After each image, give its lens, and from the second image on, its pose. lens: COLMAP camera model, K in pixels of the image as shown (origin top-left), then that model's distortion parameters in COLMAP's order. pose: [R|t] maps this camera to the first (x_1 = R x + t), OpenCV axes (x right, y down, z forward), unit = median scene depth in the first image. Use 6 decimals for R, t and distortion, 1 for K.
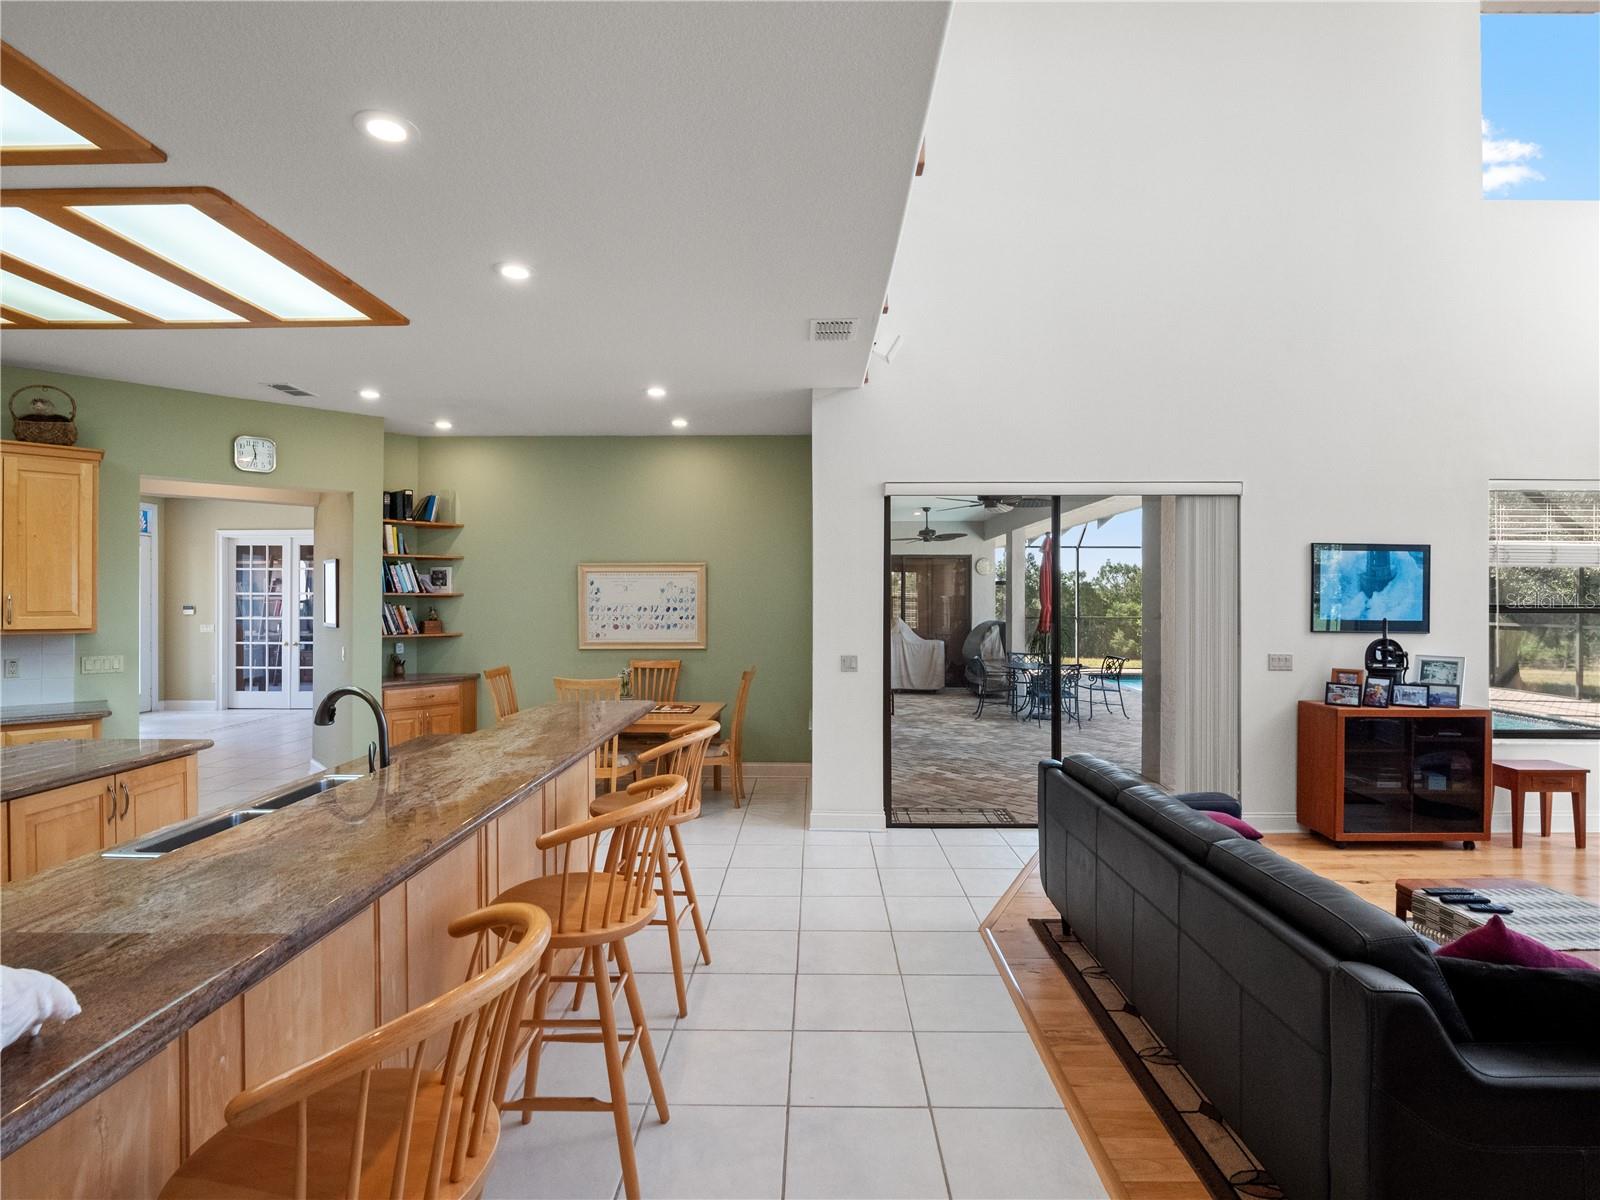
lens RADIAL K [[792.5, 0, 801.6], [0, 792.5, 599.0], [0, 0, 1]] dist [-0.014615, -0.000411]
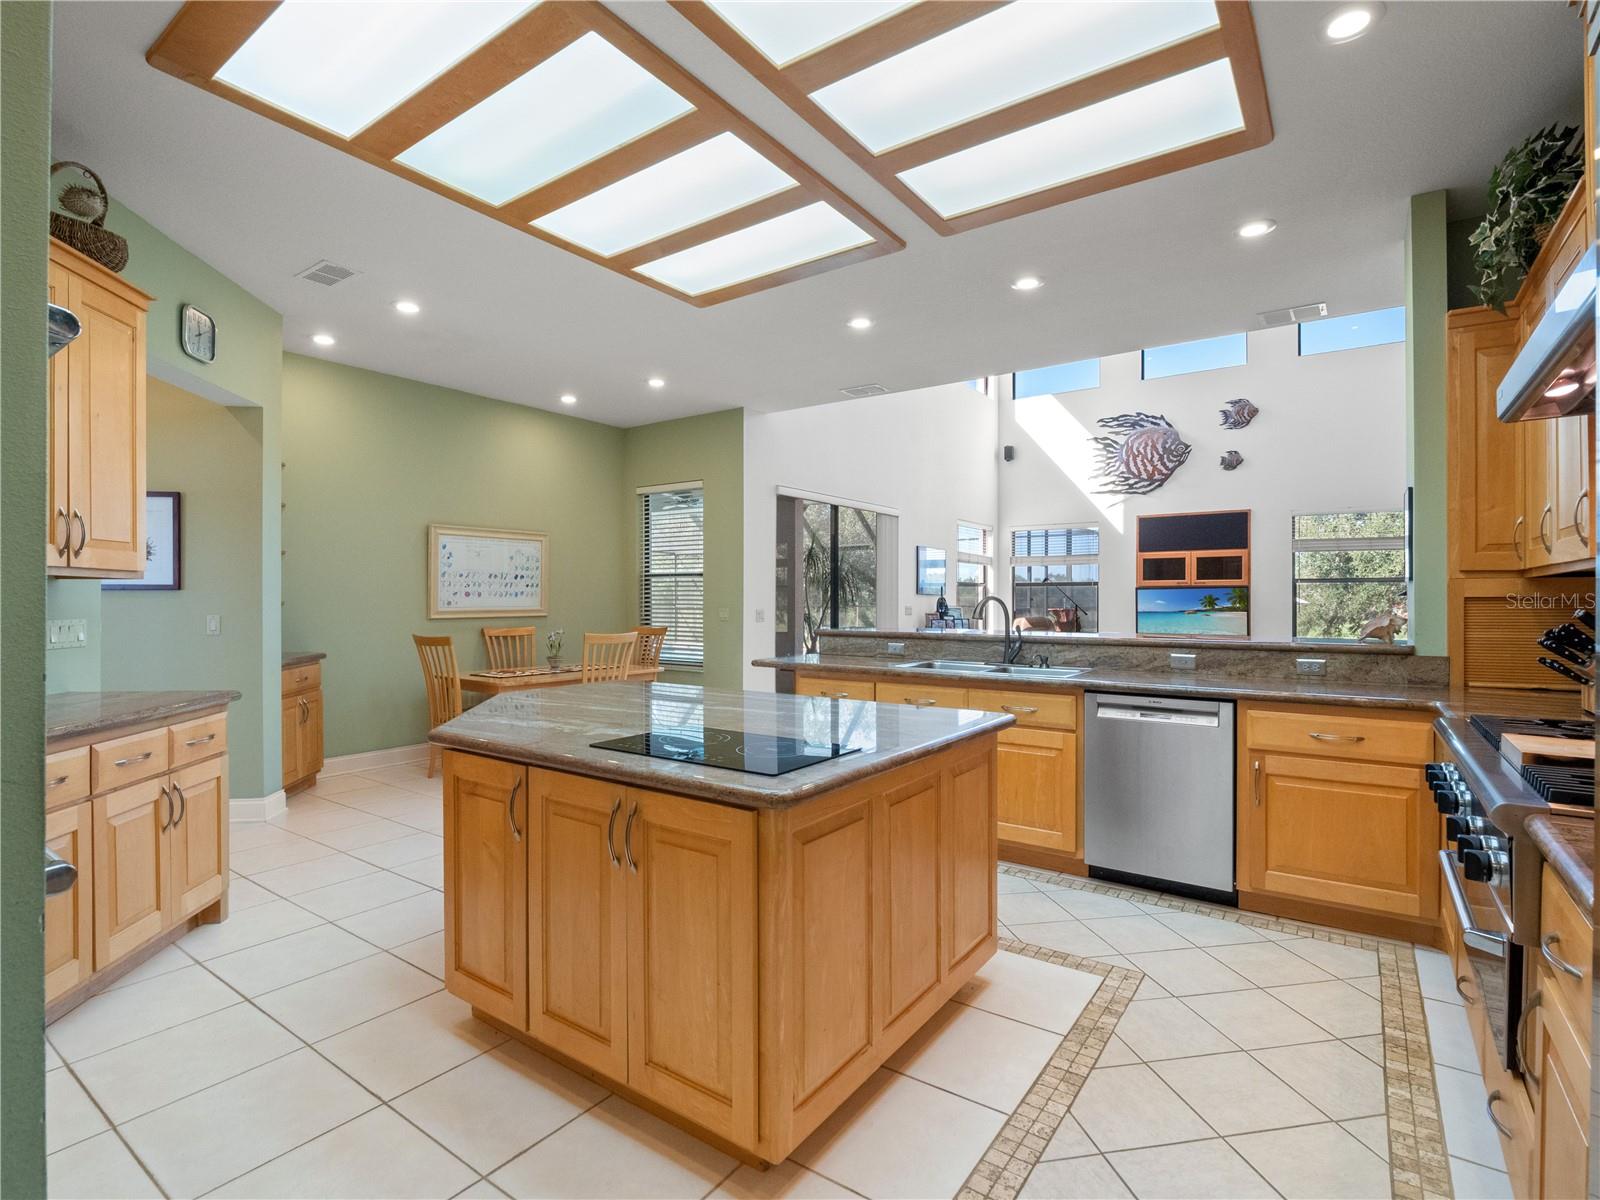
lens RADIAL K [[792.5, 0, 799.5], [0, 792.5, 598.1], [0, 0, 1]] dist [-0.014615, -0.000411]
pose [[0.567695, 0.001163, 0.823238, -1.030999], [0.001871, 0.999995, -0.002703, 0.056481], [-0.823237, 0.003075, 0.567690, 0.179026]]
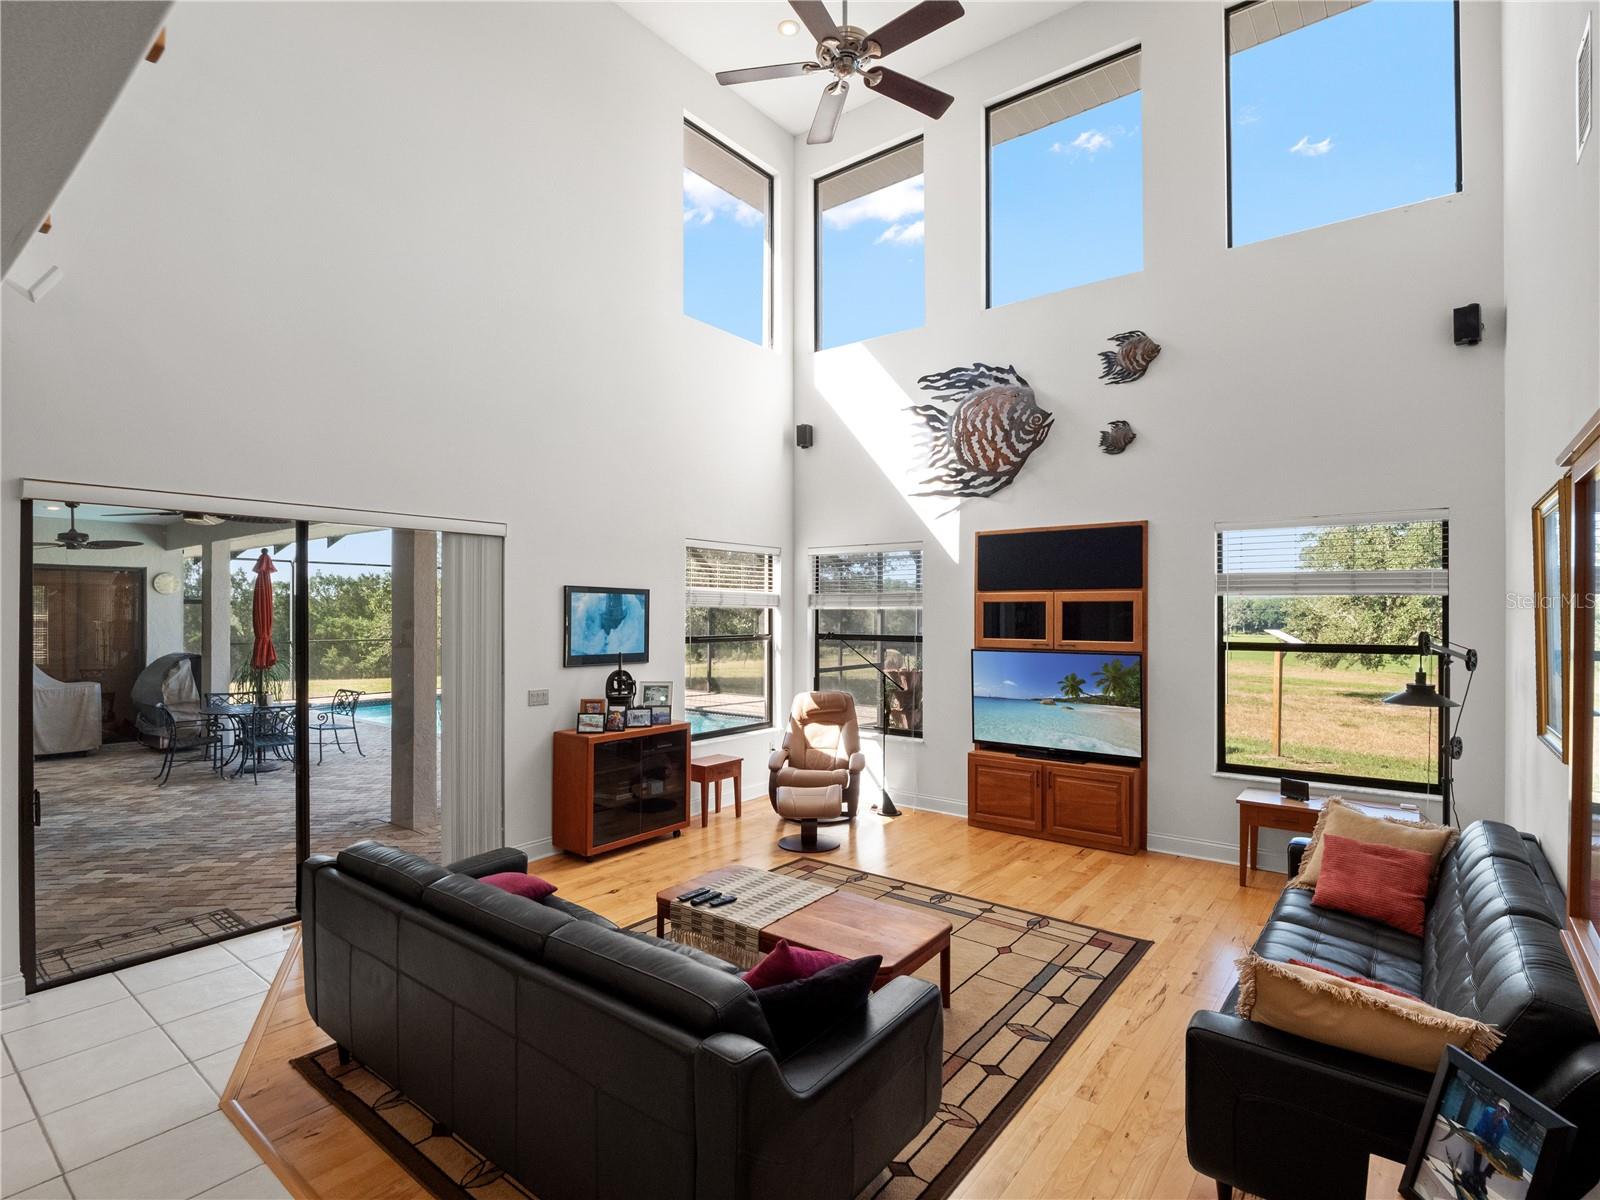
lens RADIAL K [[792.5, 0, 804.9], [0, 792.5, 611.2], [0, 0, 1]] dist [-0.014615, -0.000411]
pose [[0.601471, -0.001225, 0.798894, -0.022601], [0.001160, 0.999999, 0.000660, -0.035457], [-0.798894, 0.000530, 0.601472, 0.081206]]
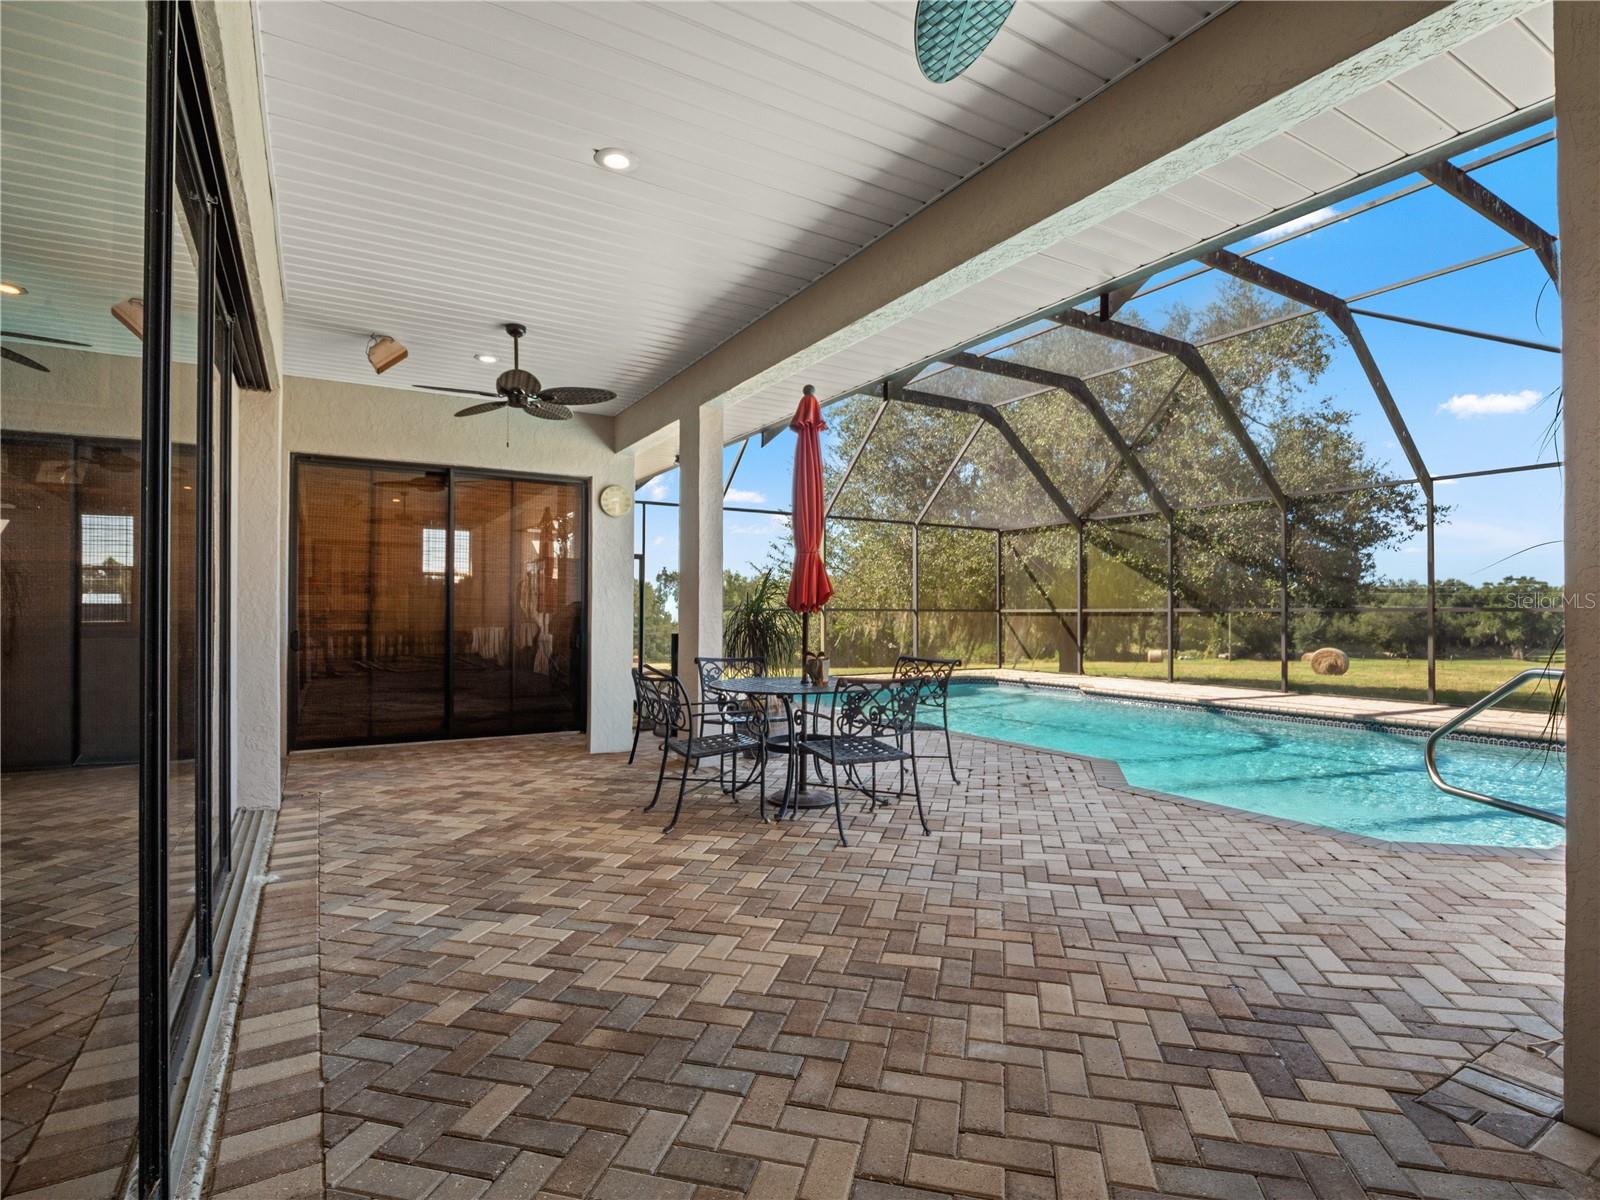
lens RADIAL K [[792.5, 0, 799.1], [0, 792.5, 610.1], [0, 0, 1]] dist [-0.014615, -0.000411]
pose [[0.848183, 0.006447, 0.529664, 0.145027], [-0.002533, 0.999964, -0.008115, 0.096717], [-0.529697, 0.005541, 0.848169, 1.284401]]
